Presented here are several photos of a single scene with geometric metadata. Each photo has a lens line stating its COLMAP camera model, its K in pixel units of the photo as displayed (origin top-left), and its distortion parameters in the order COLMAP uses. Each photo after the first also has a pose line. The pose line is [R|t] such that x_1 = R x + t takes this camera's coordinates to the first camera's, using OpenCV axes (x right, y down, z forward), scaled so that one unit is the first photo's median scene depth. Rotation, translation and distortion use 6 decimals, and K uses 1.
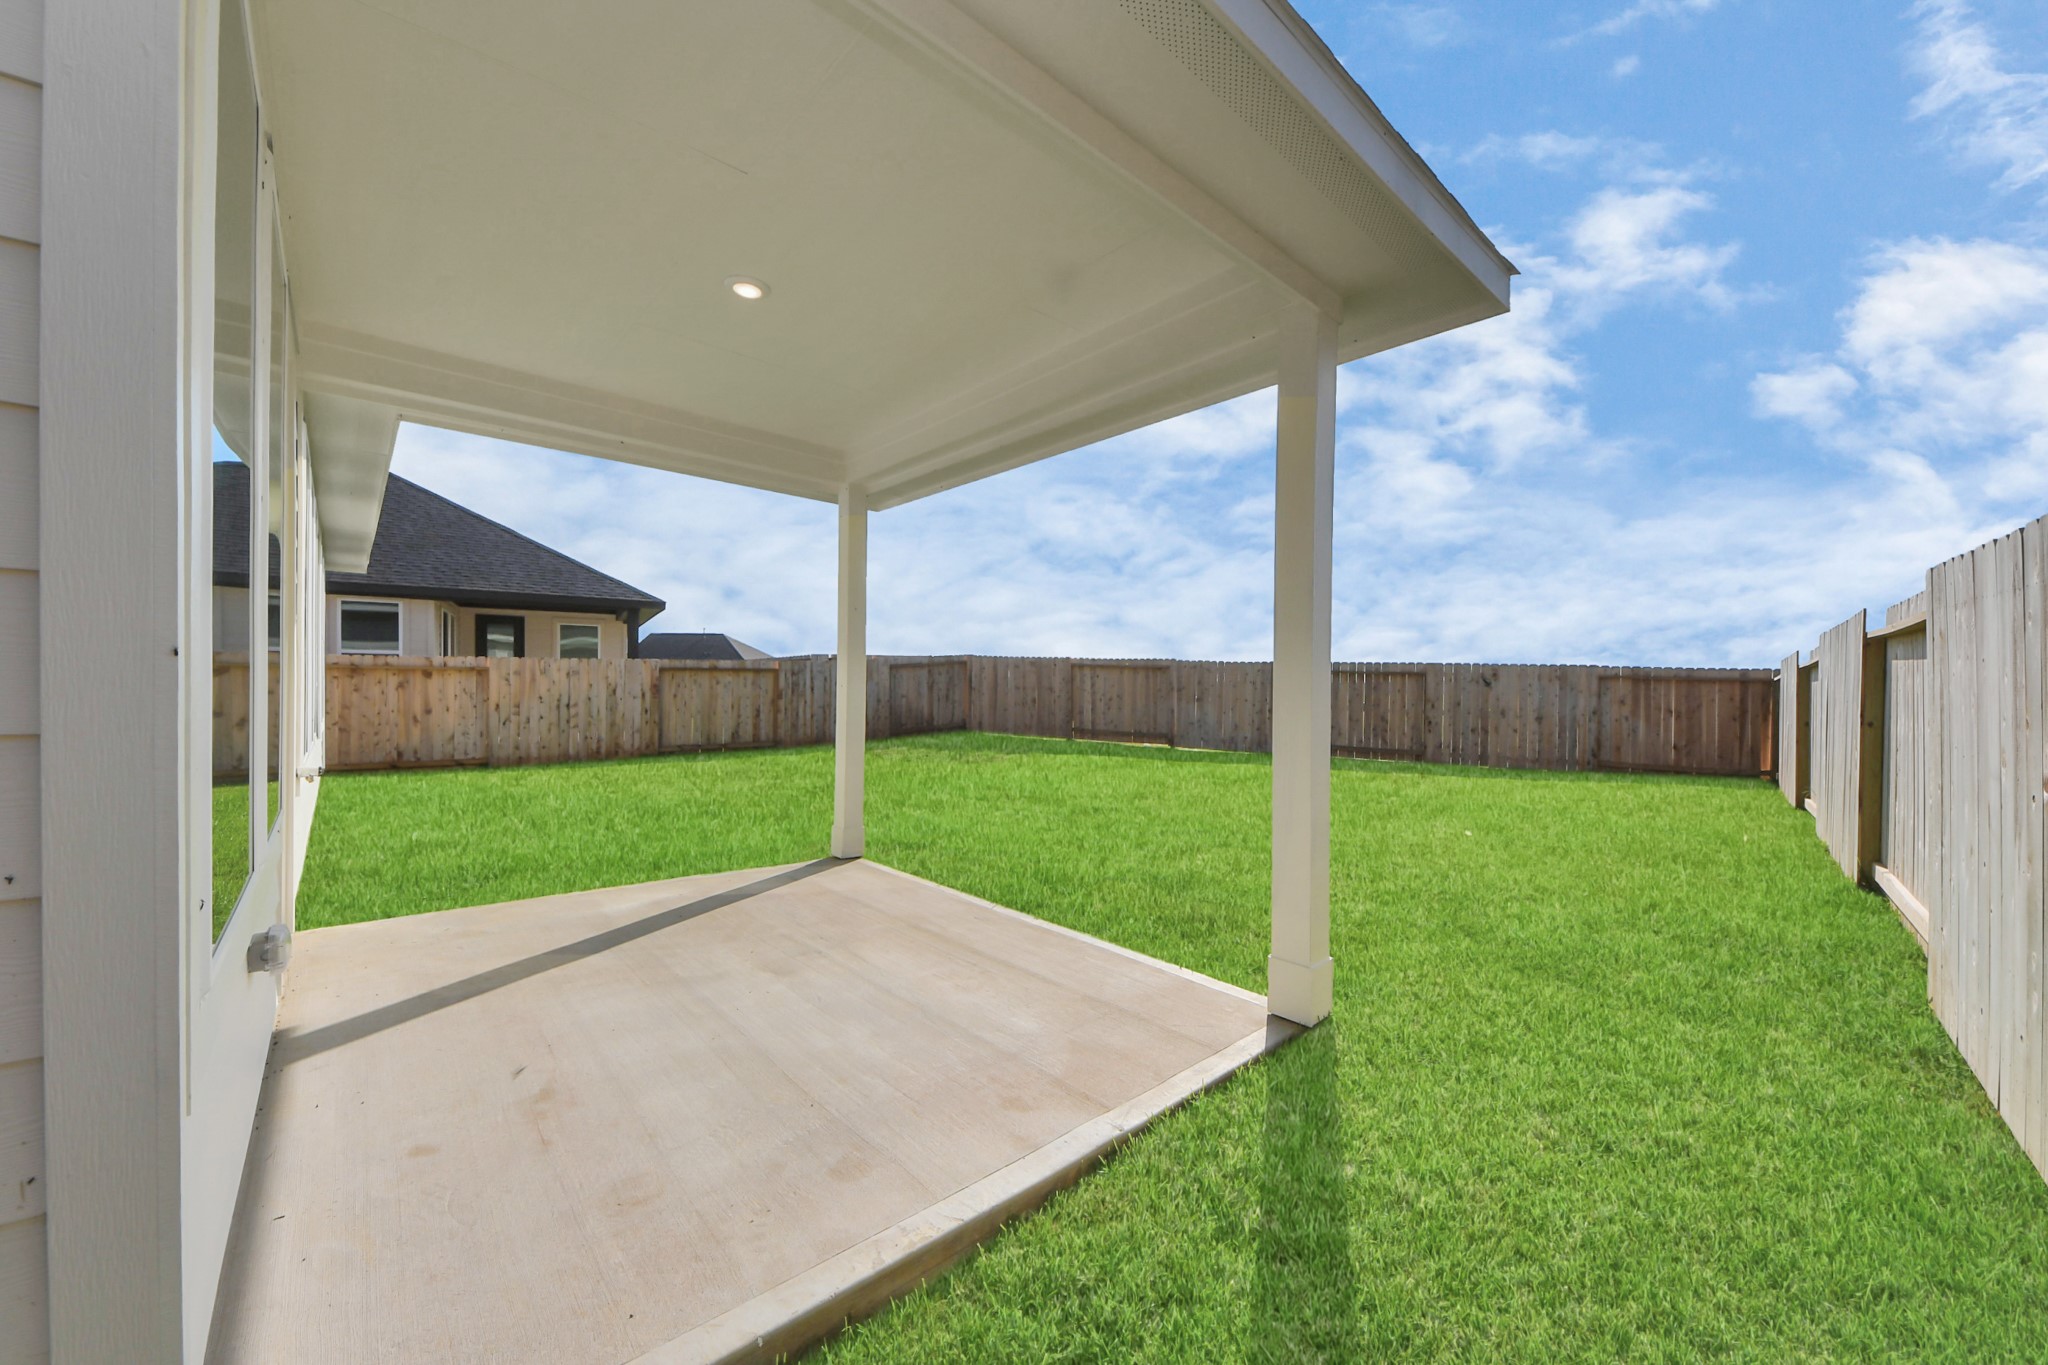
lens RADIAL K [[754.1, 0, 1013.8], [0, 754.1, 679.3], [0, 0, 1]] dist [-0.001346, -0.000077]
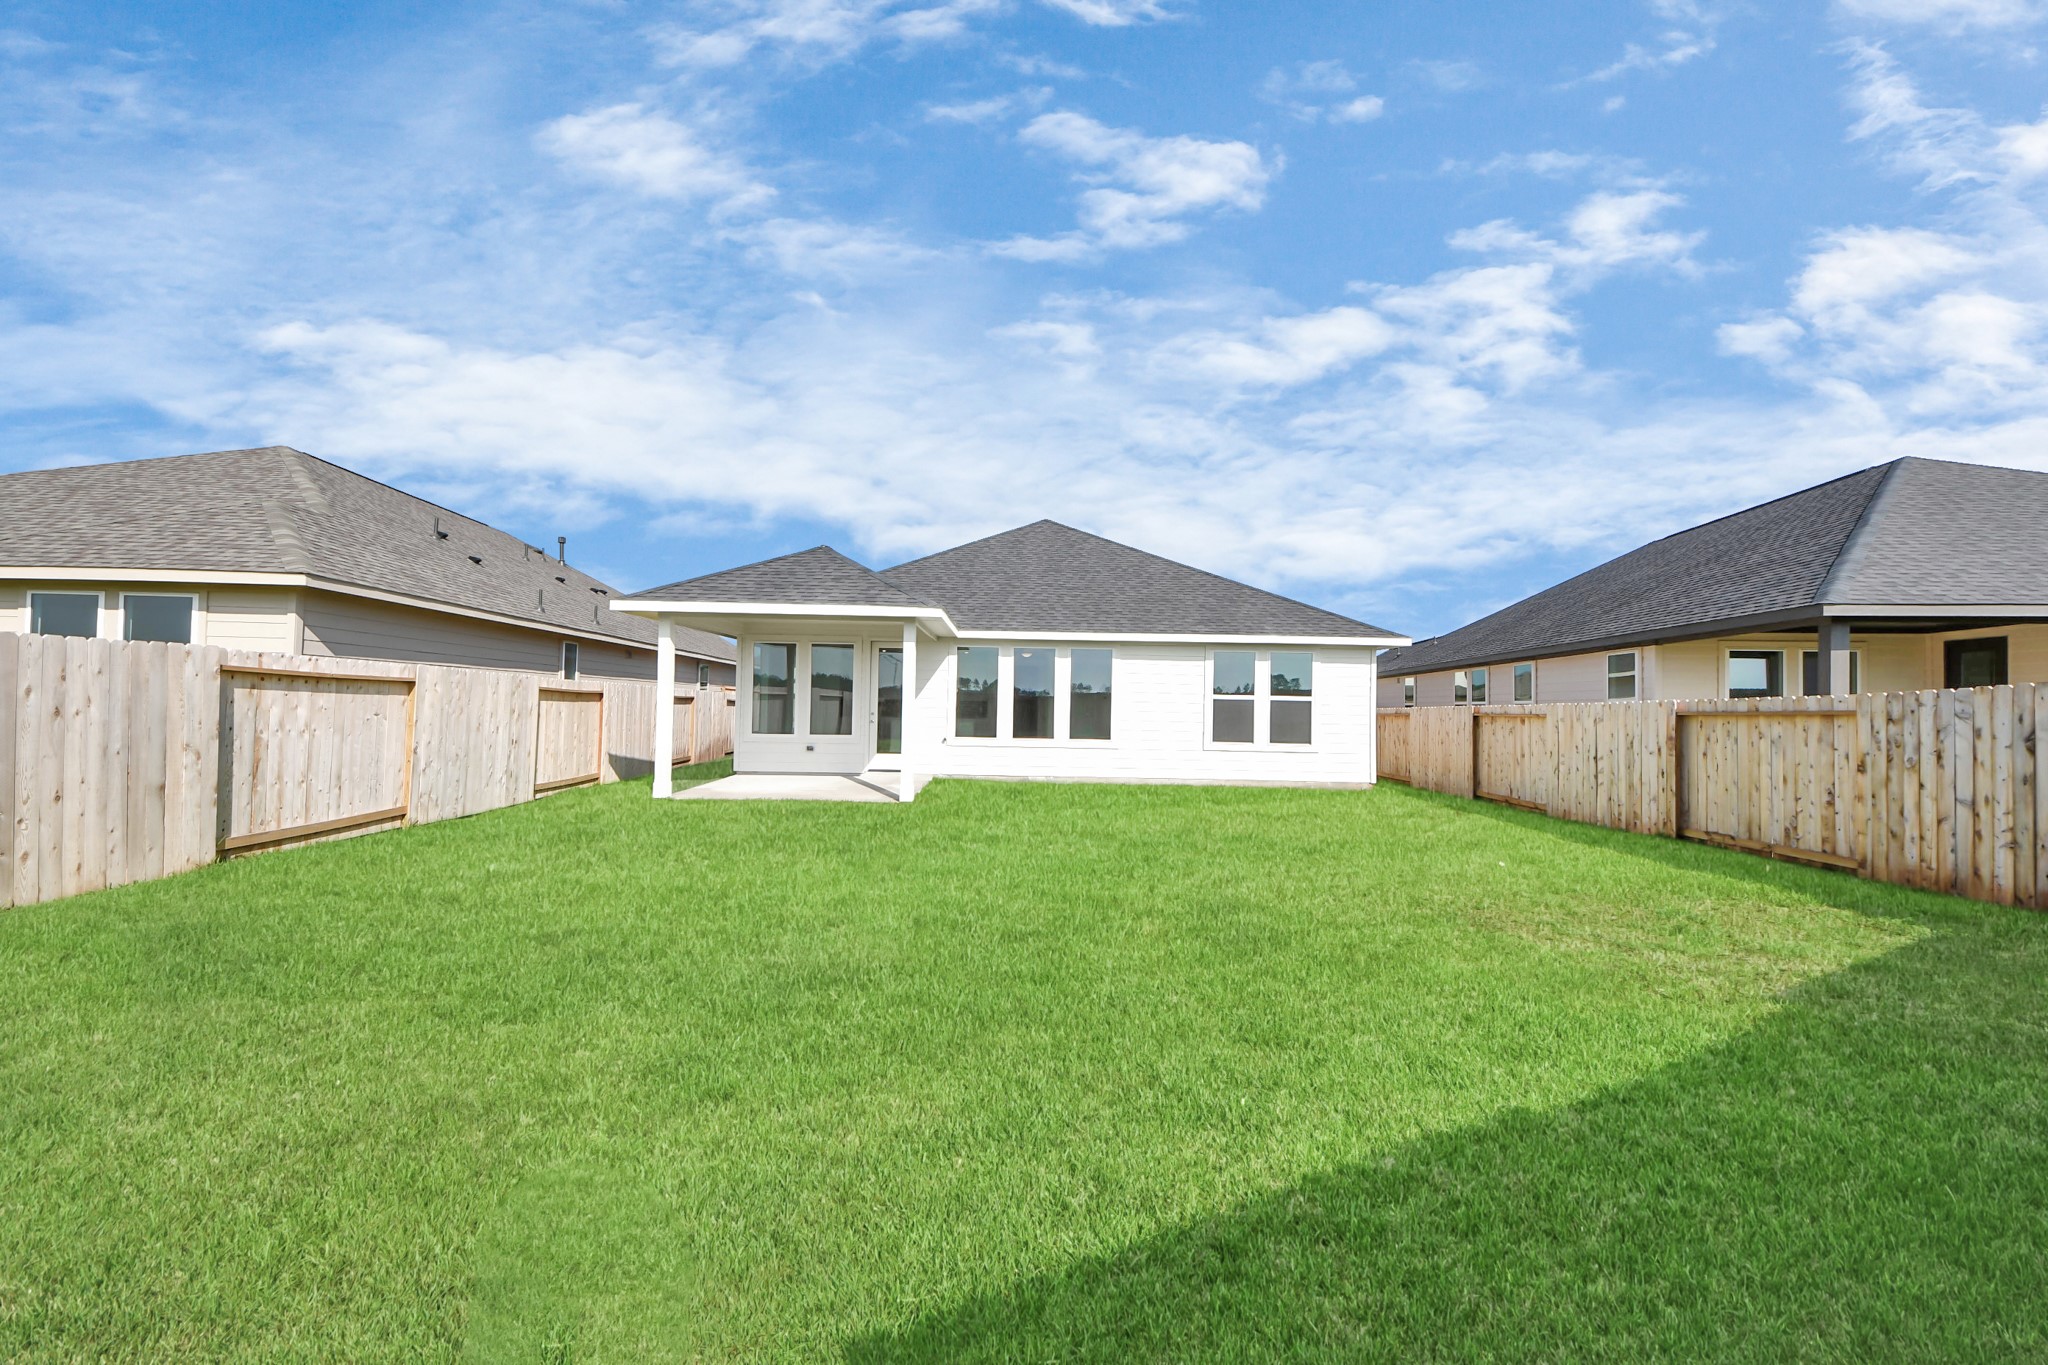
lens RADIAL K [[712.8, 0, 1055.2], [0, 712.8, 683.9], [0, 0, 1]] dist [-0.001483, 0.000007]
pose [[0.999293, 0.032150, -0.019483, -0.054424], [-0.033389, 0.997191, -0.067051, 0.281747], [0.017273, 0.067654, 0.997559, -0.131211]]
